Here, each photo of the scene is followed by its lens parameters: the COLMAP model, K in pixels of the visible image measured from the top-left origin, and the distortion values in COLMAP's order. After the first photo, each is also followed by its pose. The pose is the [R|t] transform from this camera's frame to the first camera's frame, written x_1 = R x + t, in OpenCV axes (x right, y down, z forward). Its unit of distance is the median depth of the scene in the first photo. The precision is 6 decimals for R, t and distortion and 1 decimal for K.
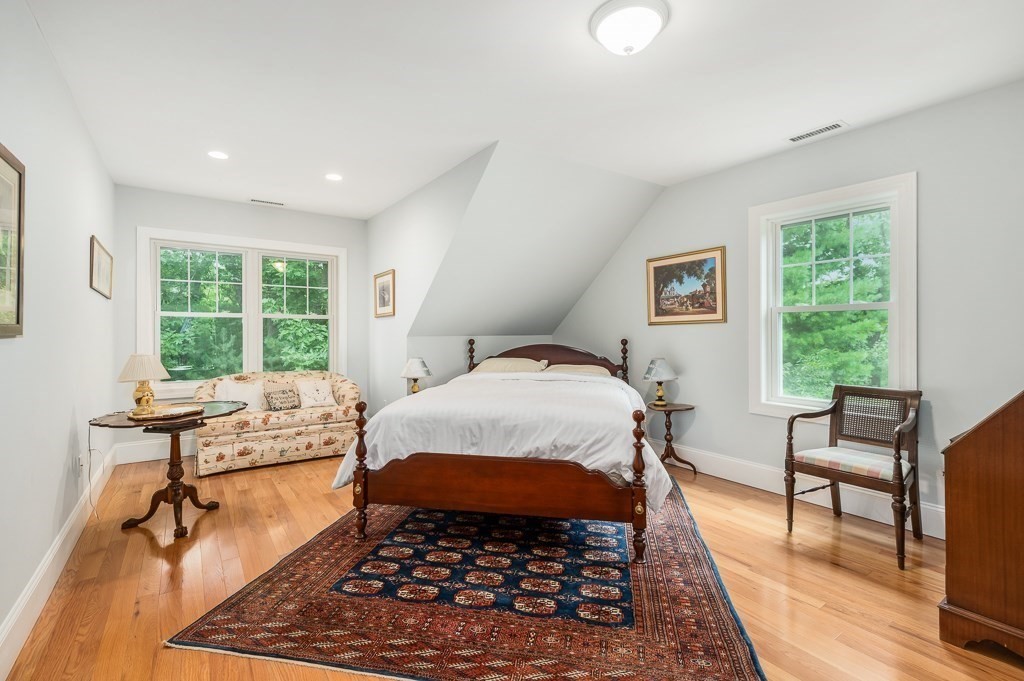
lens RADIAL K [[449.3, 0, 517.9], [0, 449.3, 341.4], [0, 0, 1]] dist [0.000928, 0.000108]
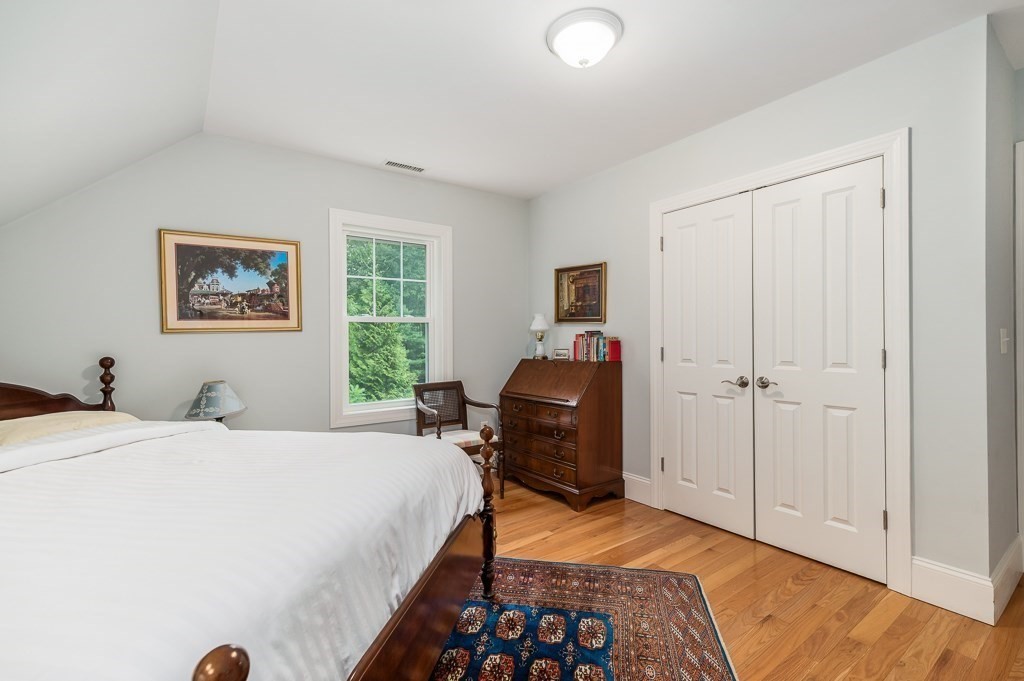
lens RADIAL K [[449.3, 0, 517.9], [0, 449.3, 341.4], [0, 0, 1]] dist [0.000928, 0.000108]
pose [[0.010314, 0.004150, 0.999938, -0.375267], [0.044342, 0.999006, -0.004604, 0.000220], [-0.998963, 0.044387, 0.010120, 0.557761]]
